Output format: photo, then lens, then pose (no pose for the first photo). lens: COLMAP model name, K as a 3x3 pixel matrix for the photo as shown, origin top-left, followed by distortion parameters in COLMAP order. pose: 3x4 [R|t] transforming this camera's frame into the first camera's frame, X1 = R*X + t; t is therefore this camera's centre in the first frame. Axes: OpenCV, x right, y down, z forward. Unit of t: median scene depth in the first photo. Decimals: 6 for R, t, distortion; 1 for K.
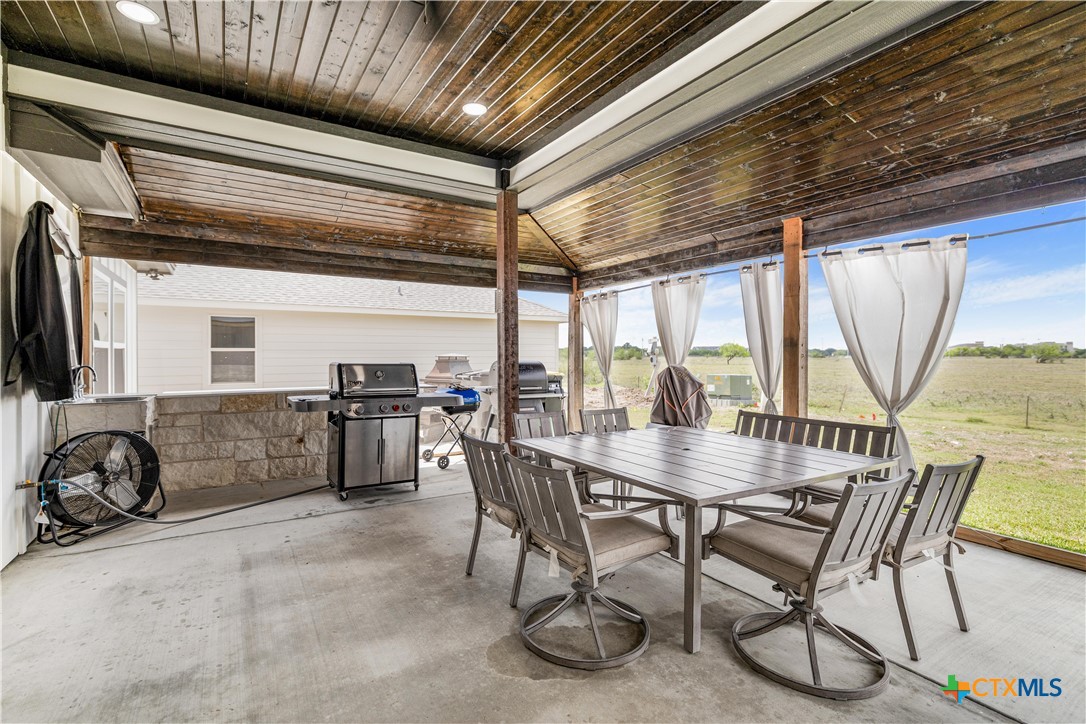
lens RADIAL K [[506.8, 0, 540.2], [0, 506.8, 356.4], [0, 0, 1]] dist [0.008598, 0.002510]
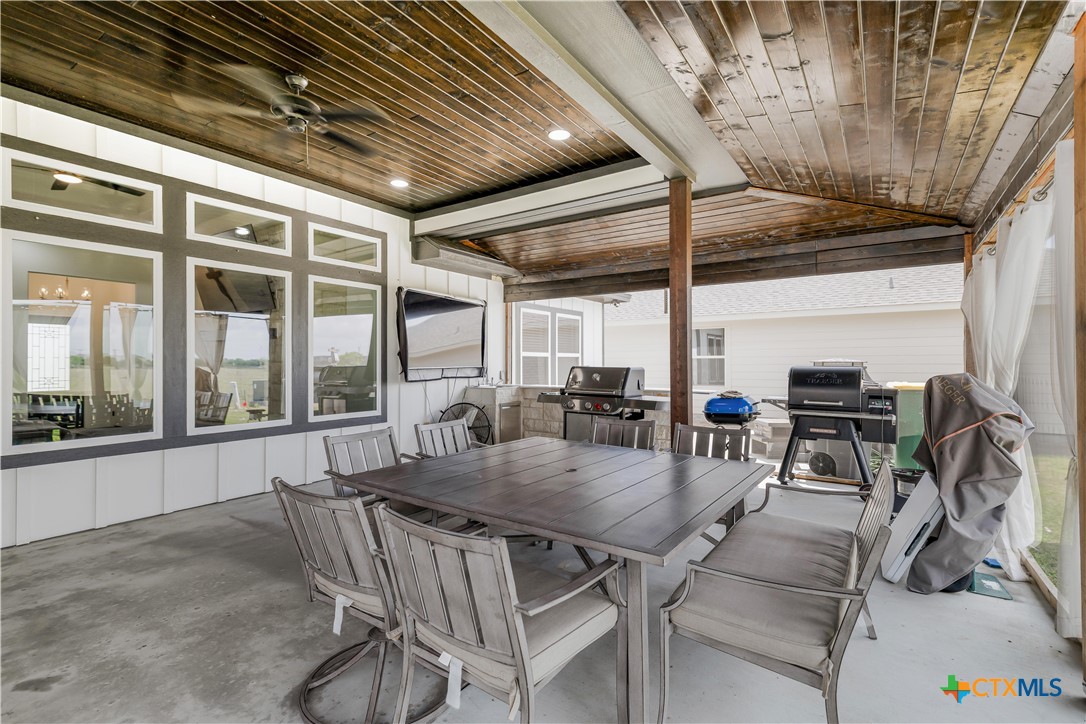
lens RADIAL K [[506.8, 0, 536.9], [0, 506.8, 360.8], [0, 0, 1]] dist [0.008598, 0.002510]
pose [[0.399654, -0.004326, -0.916656, 0.658486], [-0.002387, 0.999981, -0.005760, 0.006441], [0.916663, 0.004490, 0.399636, 0.397296]]
